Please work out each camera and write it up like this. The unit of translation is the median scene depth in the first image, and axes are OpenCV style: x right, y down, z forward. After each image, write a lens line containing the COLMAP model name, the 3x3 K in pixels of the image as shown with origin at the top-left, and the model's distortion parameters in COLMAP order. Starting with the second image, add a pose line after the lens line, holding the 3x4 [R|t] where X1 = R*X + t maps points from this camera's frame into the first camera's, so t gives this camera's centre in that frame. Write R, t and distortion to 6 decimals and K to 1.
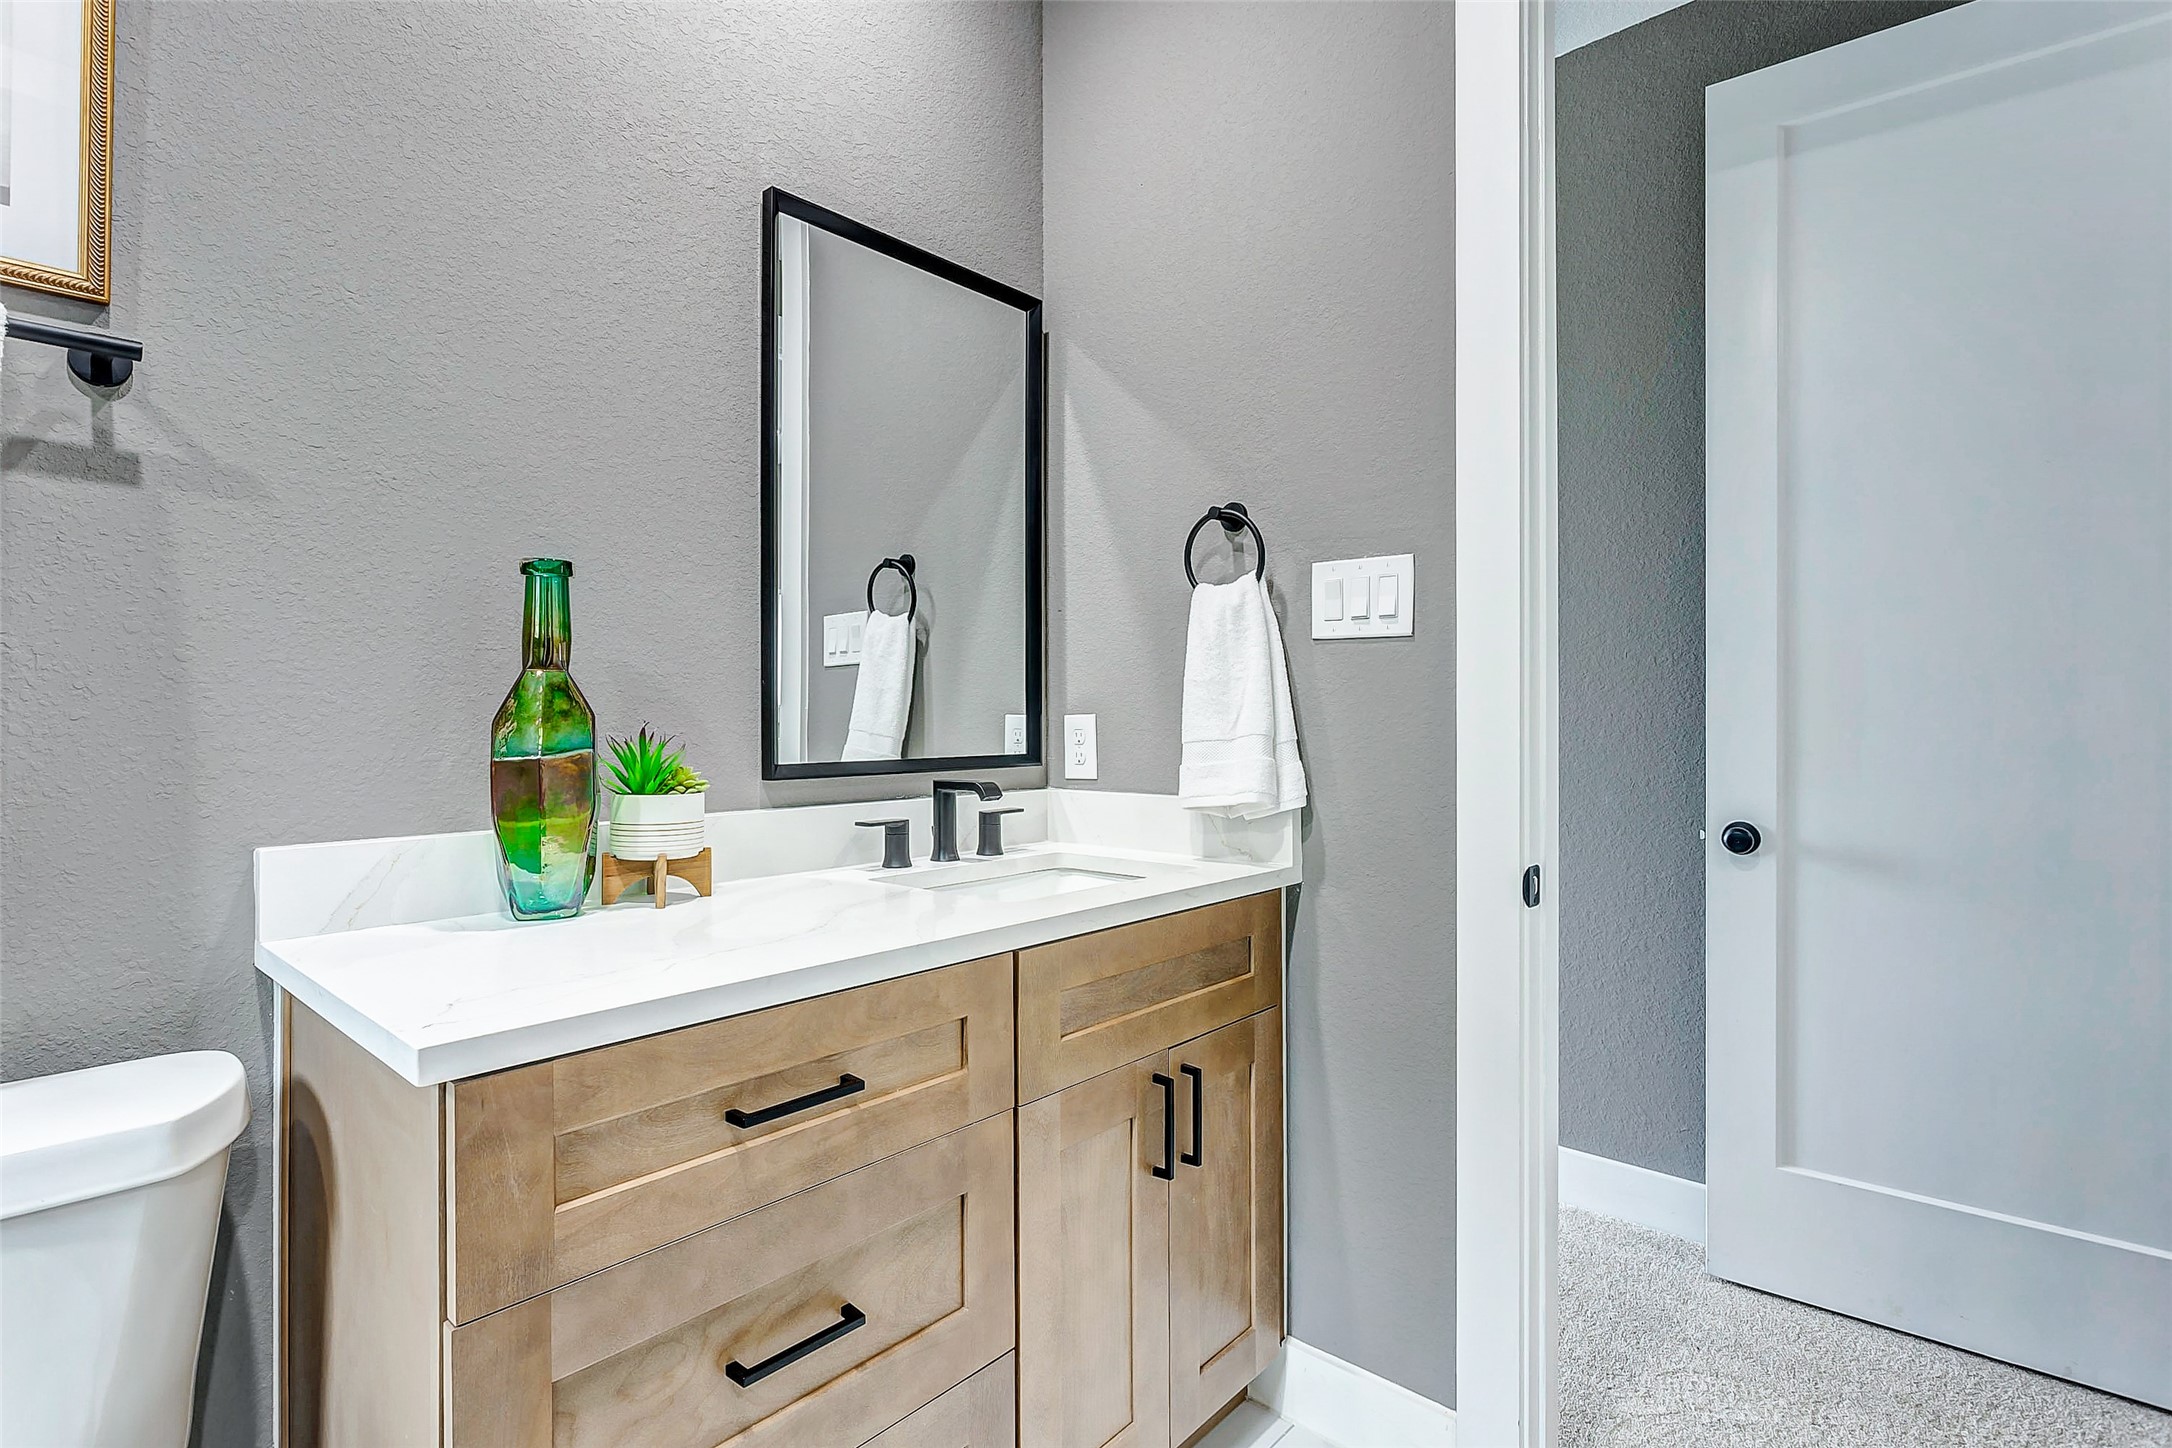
lens RADIAL K [[1045.8, 0, 1076.1], [0, 1045.8, 702.9], [0, 0, 1]] dist [-0.001197, 0.000016]
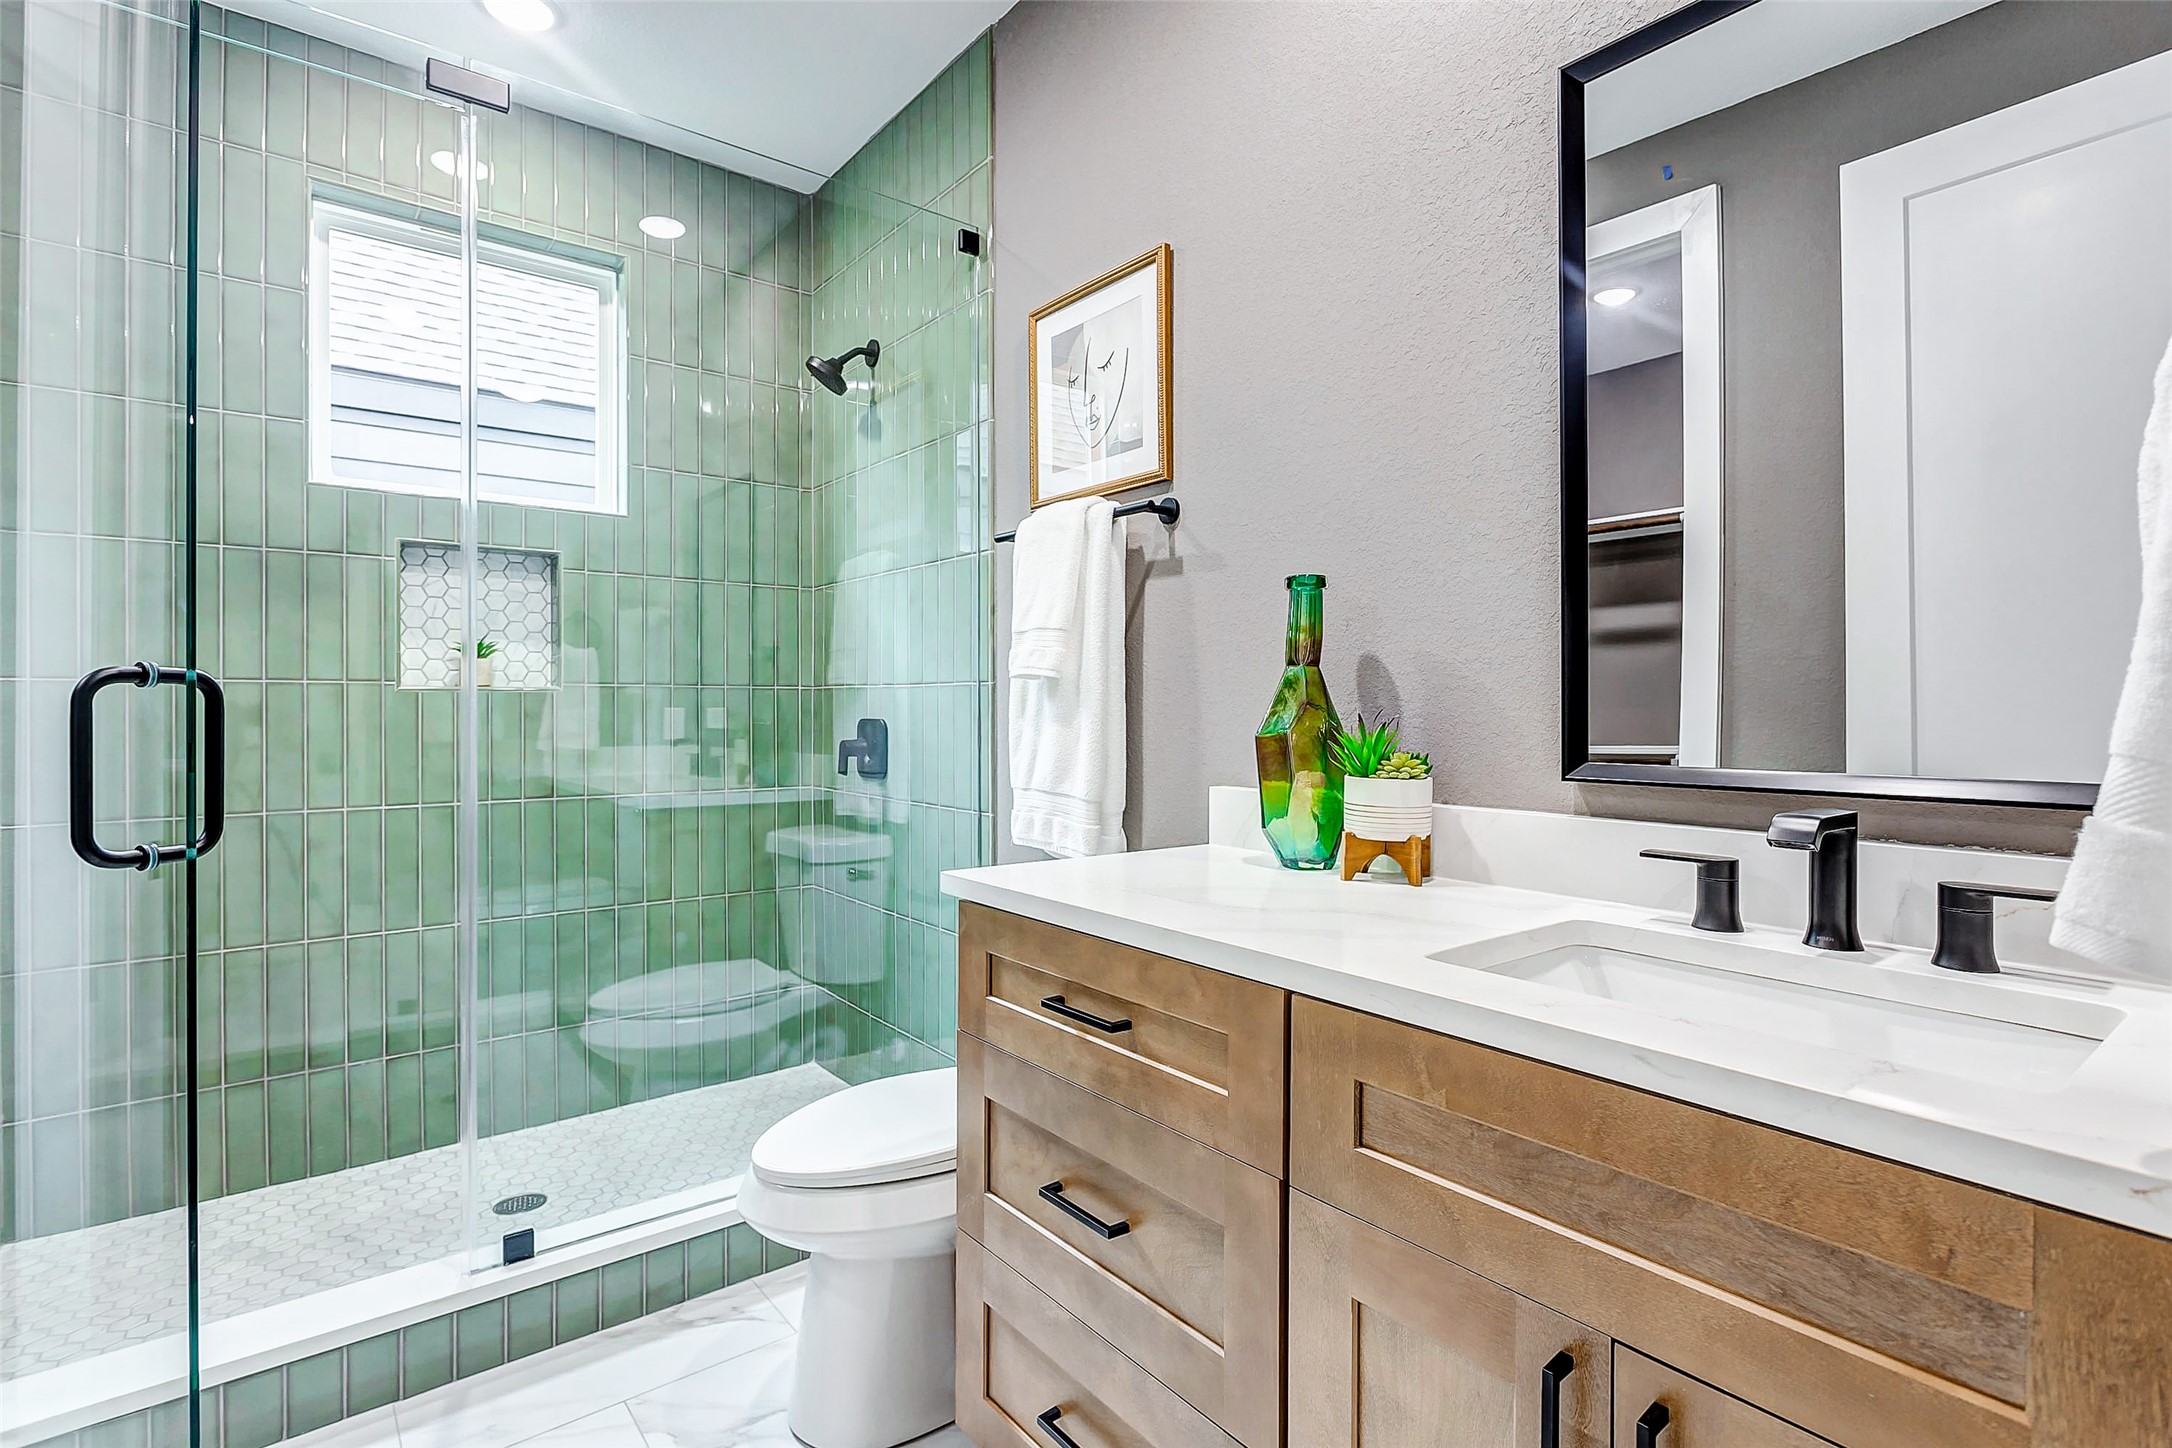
lens RADIAL K [[1045.8, 0, 1076.1], [0, 1045.8, 702.9], [0, 0, 1]] dist [-0.001197, 0.000016]
pose [[-0.179684, -0.001977, -0.983722, 0.661223], [0.010379, 0.999939, -0.003906, 0.012411], [0.983670, -0.010912, -0.179652, 0.846131]]
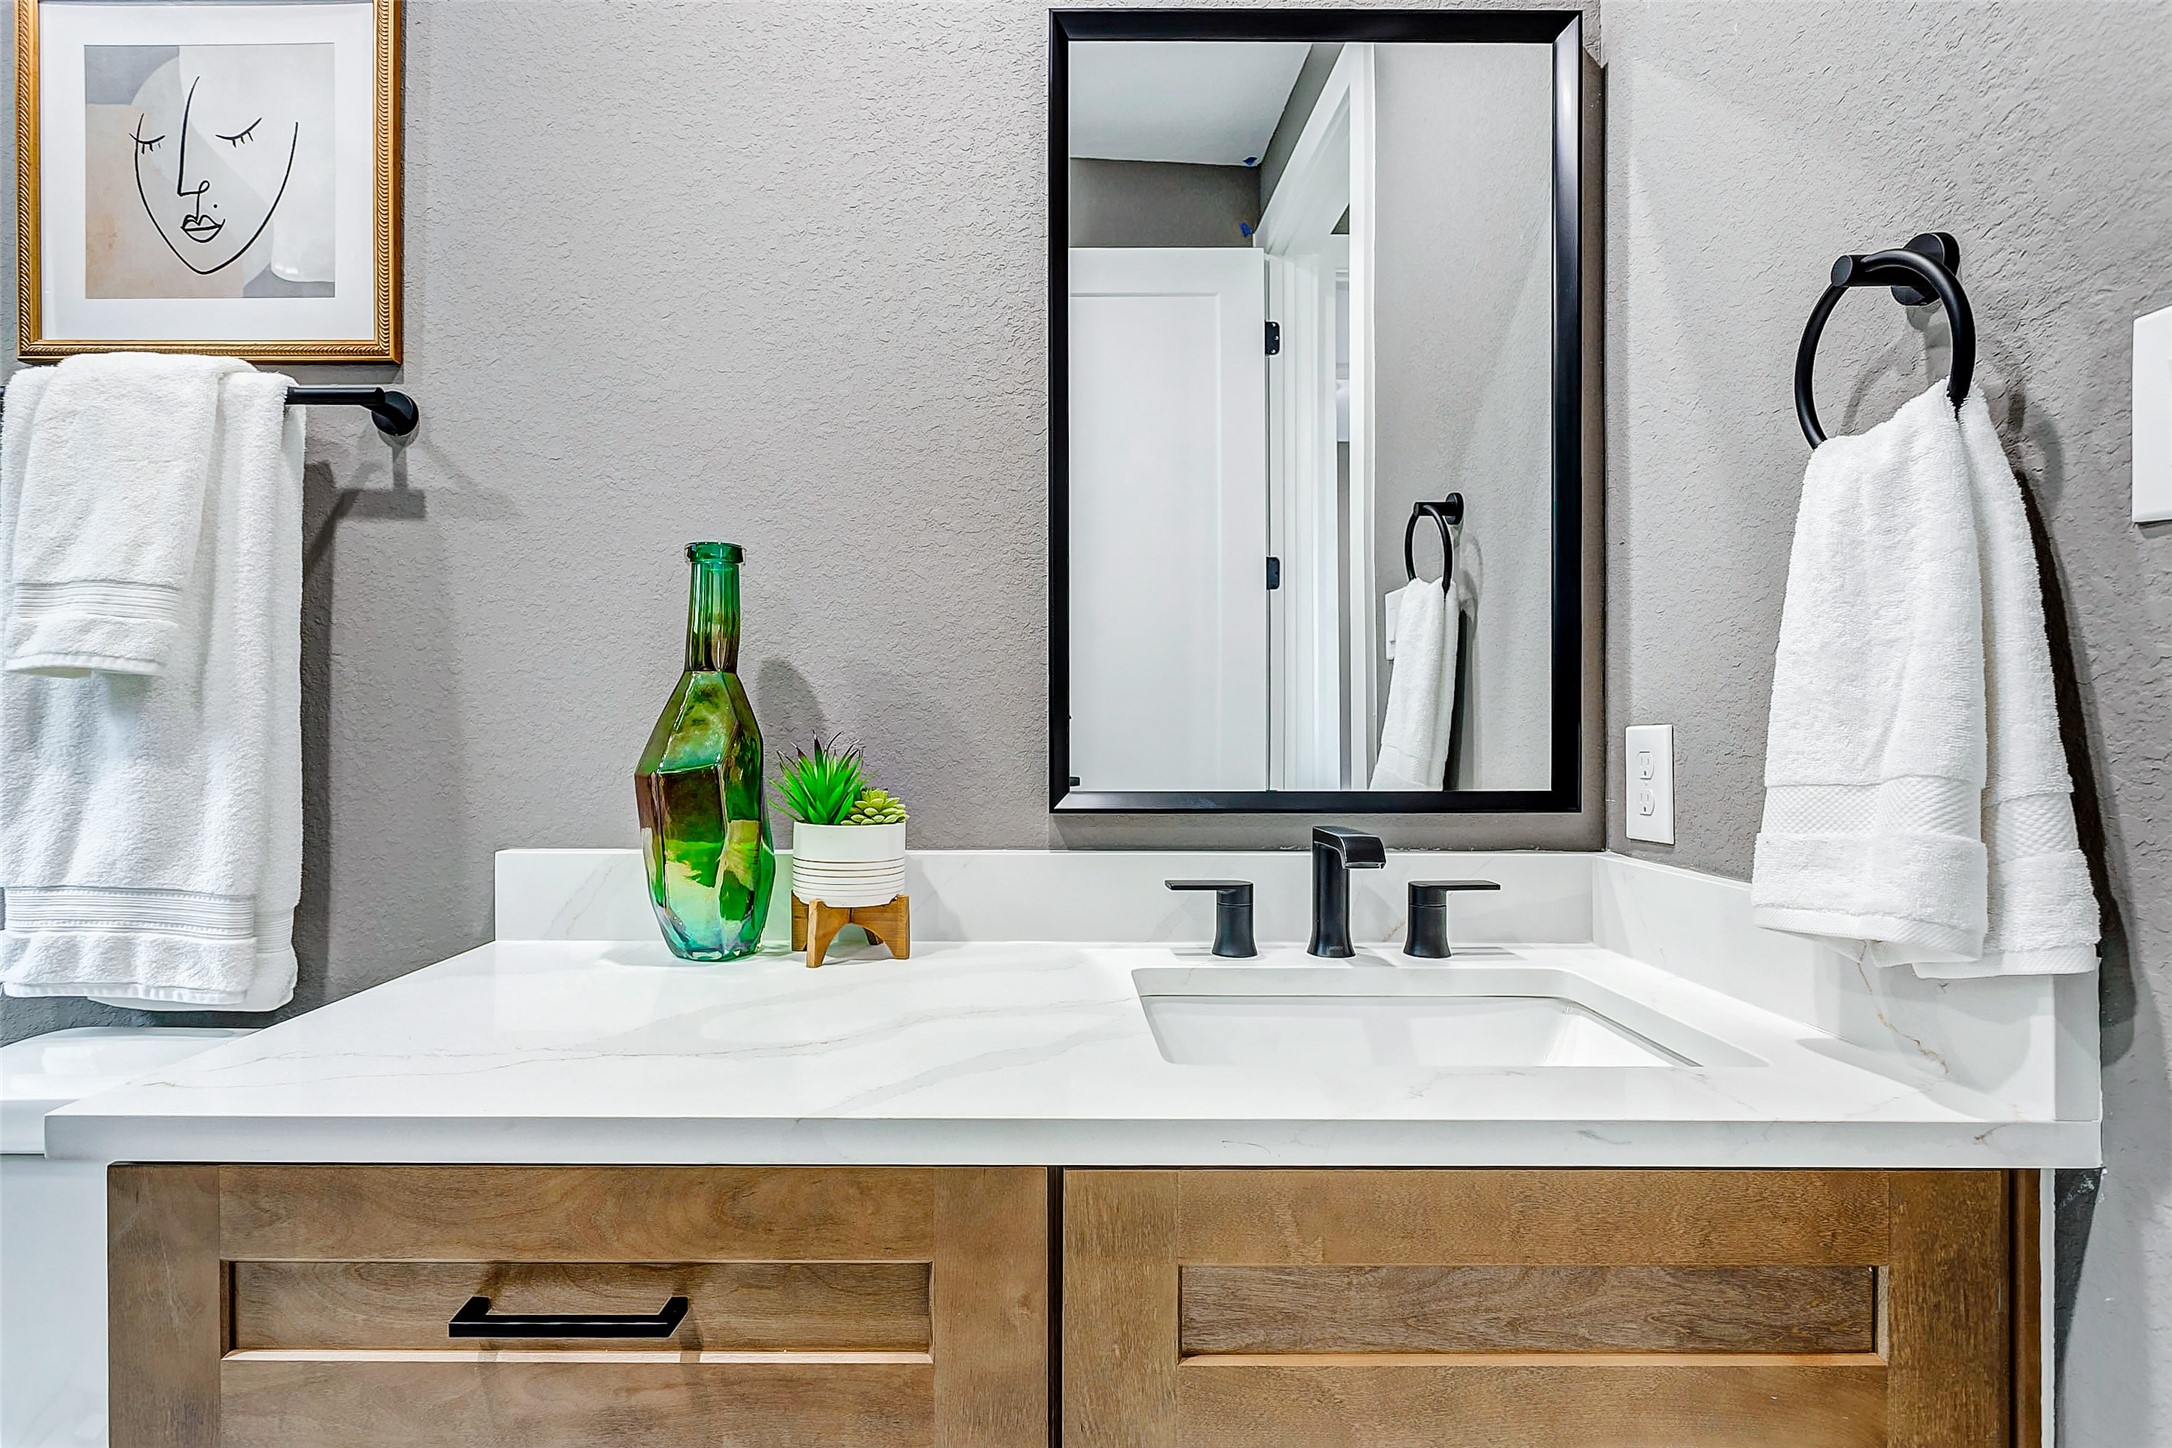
lens RADIAL K [[1056.0, 0, 1043.4], [0, 1056.0, 724.8], [0, 0, 1]] dist [-0.004817, 0.000374]
pose [[0.667510, 0.003459, -0.744593, 0.290288], [0.005750, 0.999935, 0.009800, 0.004830], [0.744578, -0.010823, 0.667447, 0.547003]]
